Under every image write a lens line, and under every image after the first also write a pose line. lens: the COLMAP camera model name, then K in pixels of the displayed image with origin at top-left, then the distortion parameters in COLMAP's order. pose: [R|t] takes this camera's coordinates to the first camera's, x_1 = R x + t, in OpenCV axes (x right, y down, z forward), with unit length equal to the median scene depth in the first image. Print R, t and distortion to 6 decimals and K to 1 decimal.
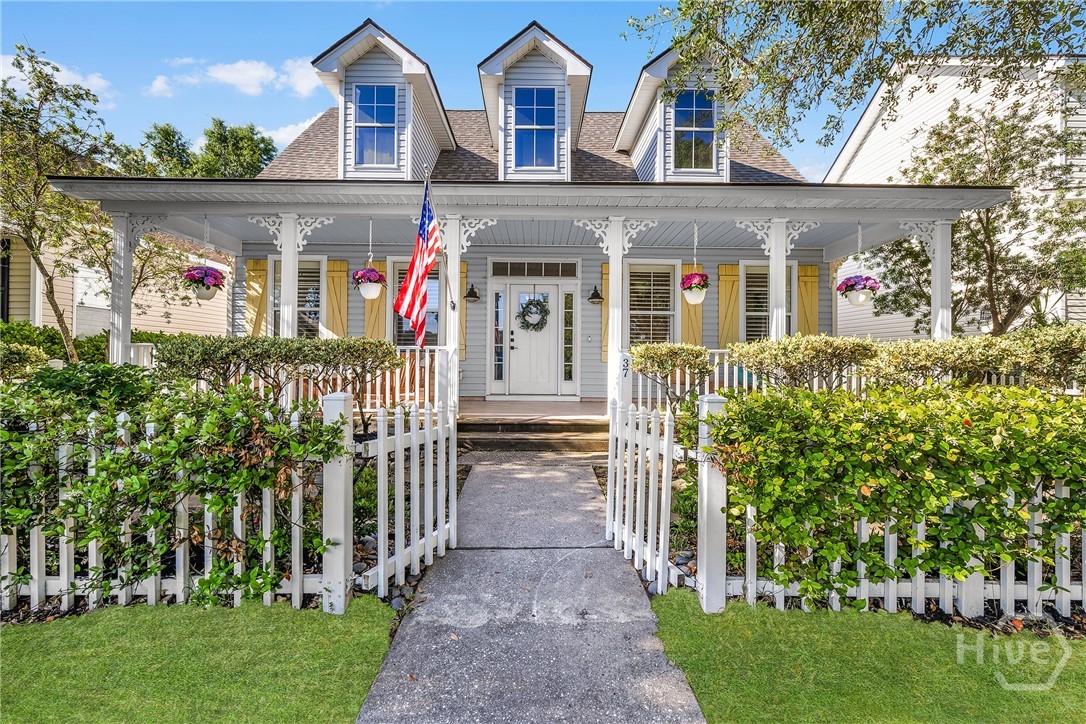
lens RADIAL K [[465.3, 0, 543.3], [0, 465.3, 346.8], [0, 0, 1]] dist [-0.002369, -0.000077]
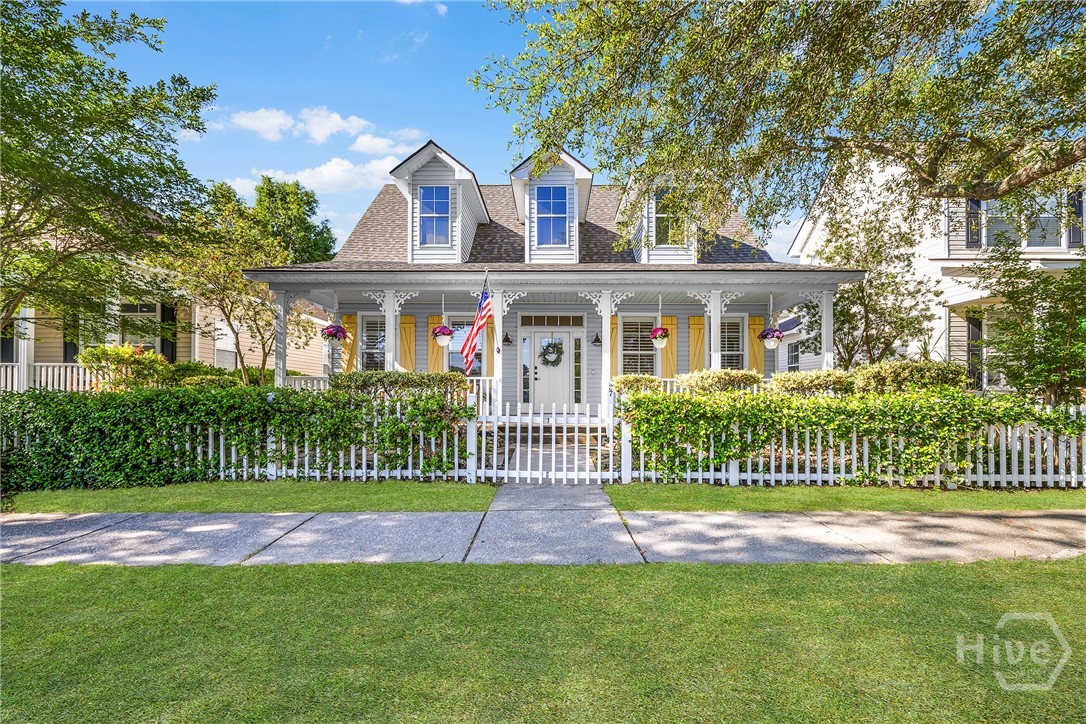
lens RADIAL K [[465.3, 0, 543.3], [0, 465.3, 346.8], [0, 0, 1]] dist [-0.002369, -0.000077]
pose [[0.999242, -0.006944, -0.038306, 0.006767], [0.004157, 0.997370, -0.072362, 0.006679], [0.038707, 0.072148, 0.996643, -0.341519]]
